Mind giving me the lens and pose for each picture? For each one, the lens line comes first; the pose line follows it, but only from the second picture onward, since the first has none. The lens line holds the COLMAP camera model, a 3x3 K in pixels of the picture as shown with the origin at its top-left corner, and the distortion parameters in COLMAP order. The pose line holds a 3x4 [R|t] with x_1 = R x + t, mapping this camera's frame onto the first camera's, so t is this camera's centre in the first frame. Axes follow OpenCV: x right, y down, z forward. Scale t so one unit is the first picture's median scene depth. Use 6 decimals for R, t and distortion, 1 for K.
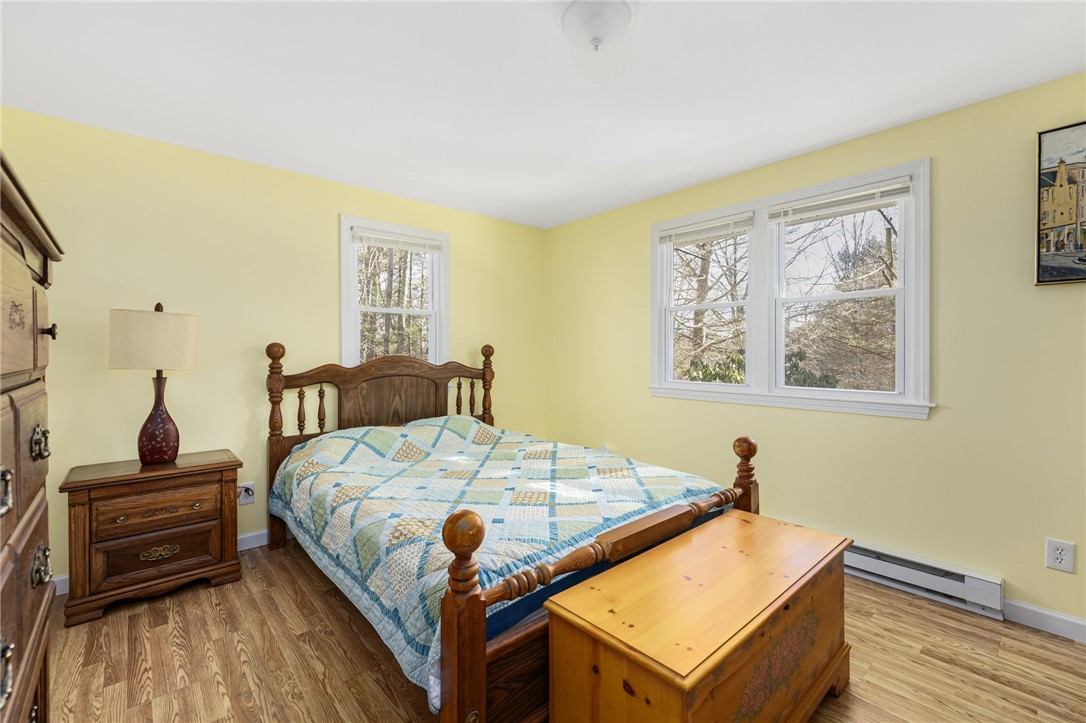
lens RADIAL K [[462.9, 0, 541.6], [0, 462.9, 352.9], [0, 0, 1]] dist [0.001706, -0.000218]
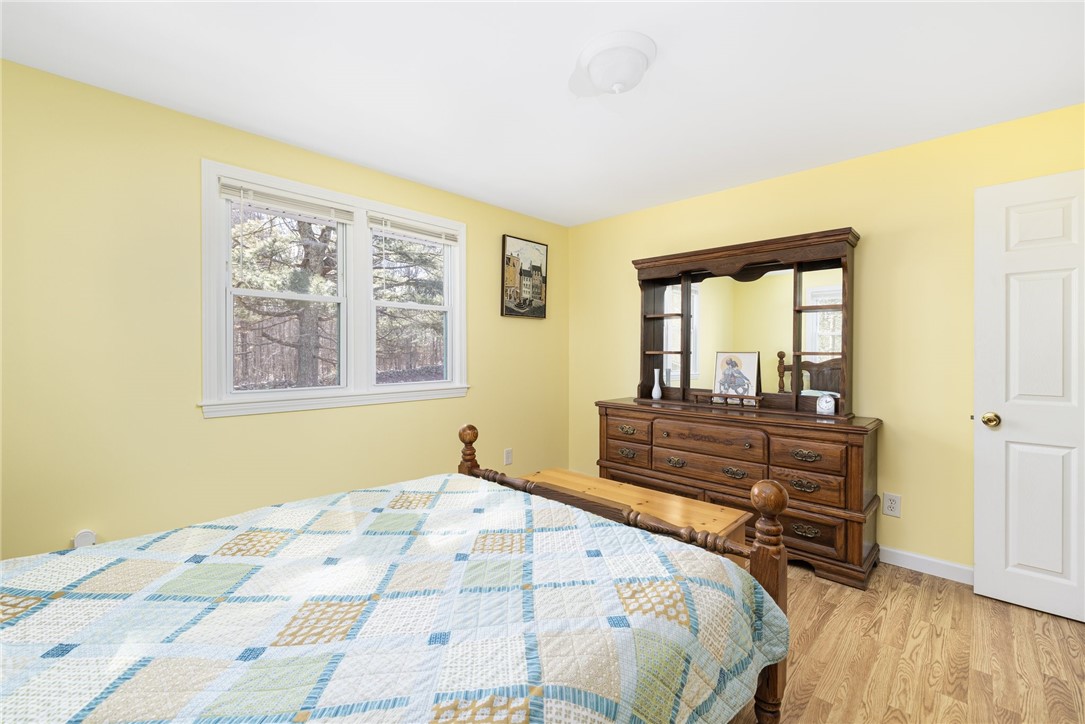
lens RADIAL K [[462.5, 0, 535.3], [0, 462.5, 350.7], [0, 0, 1]] dist [0.001706, -0.000218]
pose [[-0.077832, -0.003584, 0.996960, -0.745747], [0.002755, 0.999989, 0.003810, -0.010125], [-0.996963, 0.003043, -0.077821, 0.937085]]
